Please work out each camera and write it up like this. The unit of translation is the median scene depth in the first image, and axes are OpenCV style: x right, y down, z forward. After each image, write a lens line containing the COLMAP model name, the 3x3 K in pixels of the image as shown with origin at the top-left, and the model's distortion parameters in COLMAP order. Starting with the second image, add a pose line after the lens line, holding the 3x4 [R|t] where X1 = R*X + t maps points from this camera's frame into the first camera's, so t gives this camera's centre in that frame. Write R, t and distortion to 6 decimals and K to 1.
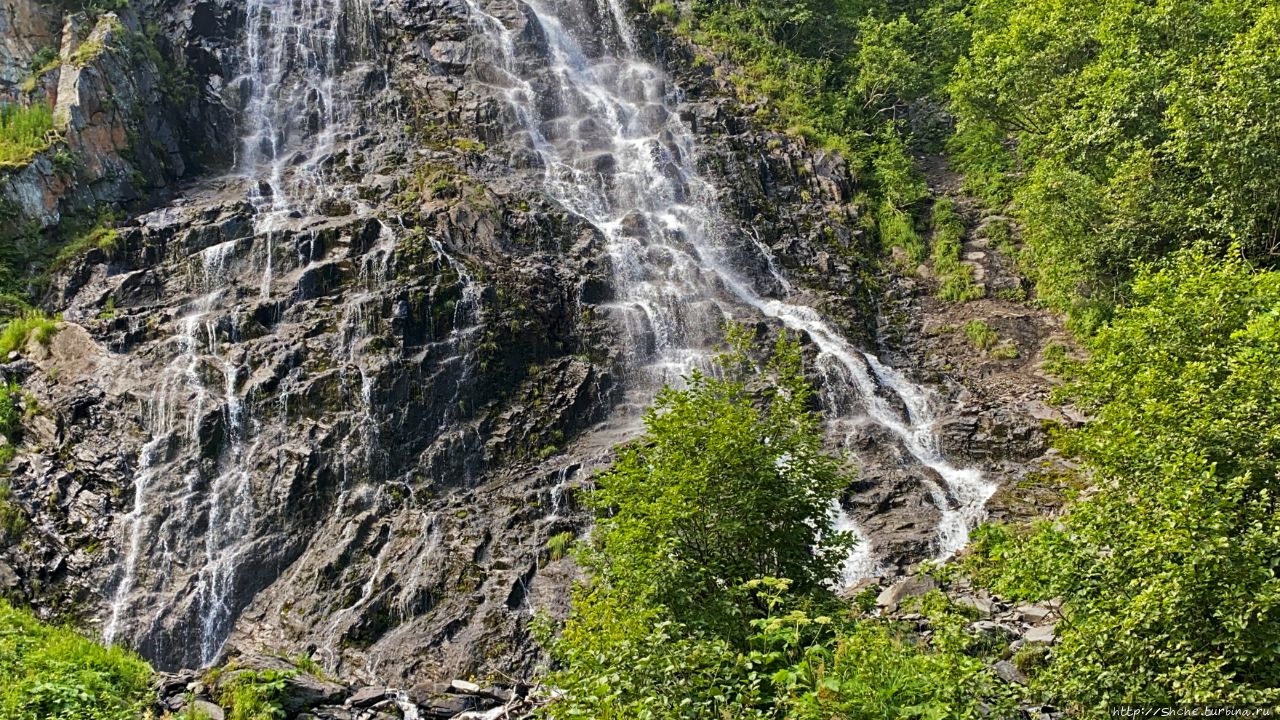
lens RADIAL K [[1373.1, 0, 640.0], [0, 1373.1, 360.0], [0, 0, 1]] dist [0.188069, -0.577010]
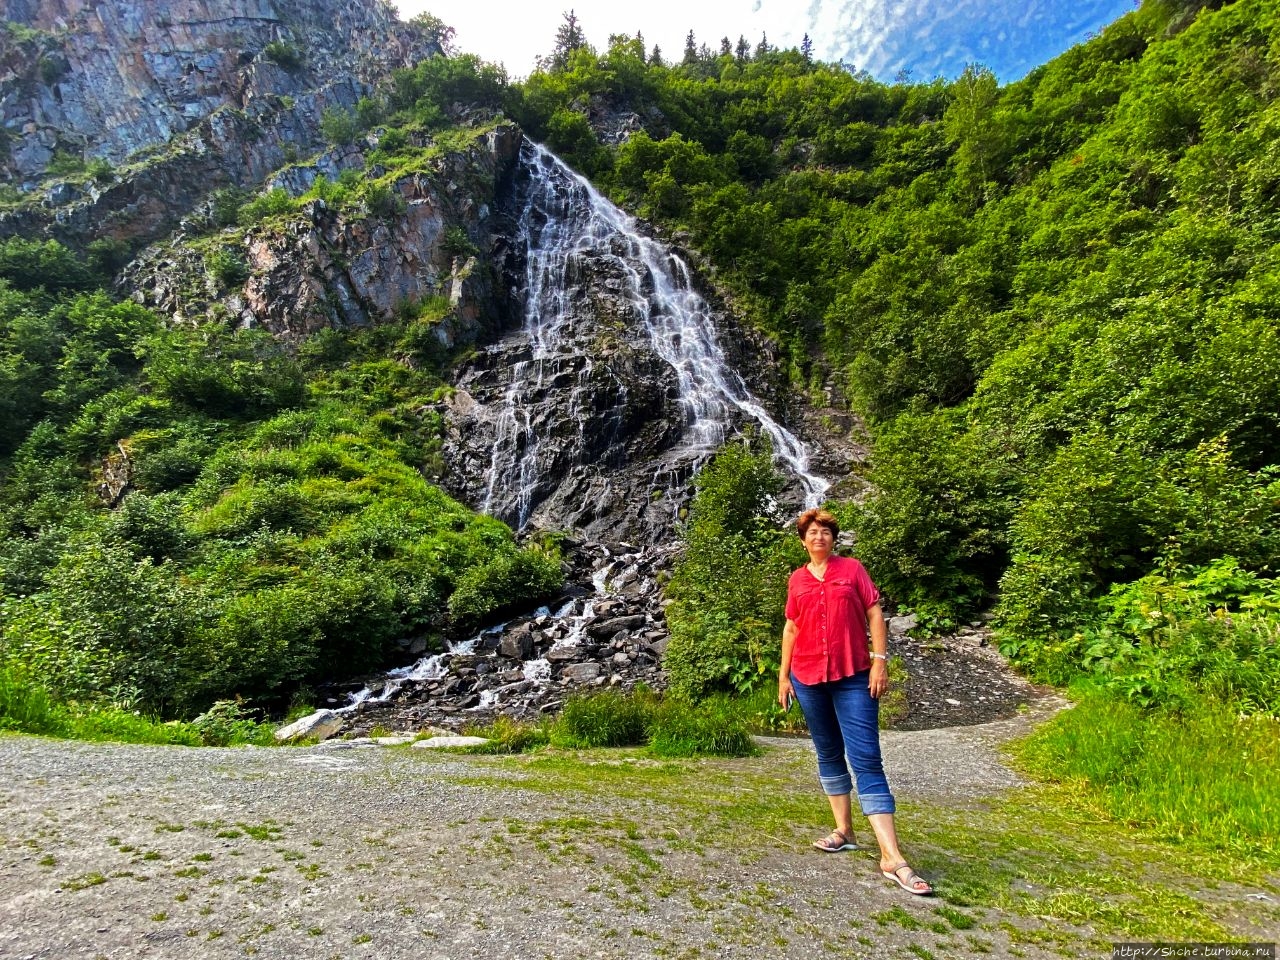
lens RADIAL K [[606.6, 0, 643.9], [0, 606.6, 488.1], [0, 0, 1]] dist [0.063878, -0.066839]
pose [[0.996862, 0.076457, -0.020501, -0.047162], [-0.073223, 0.989051, 0.128126, -0.017608], [0.030073, -0.126222, 0.991546, -0.098465]]
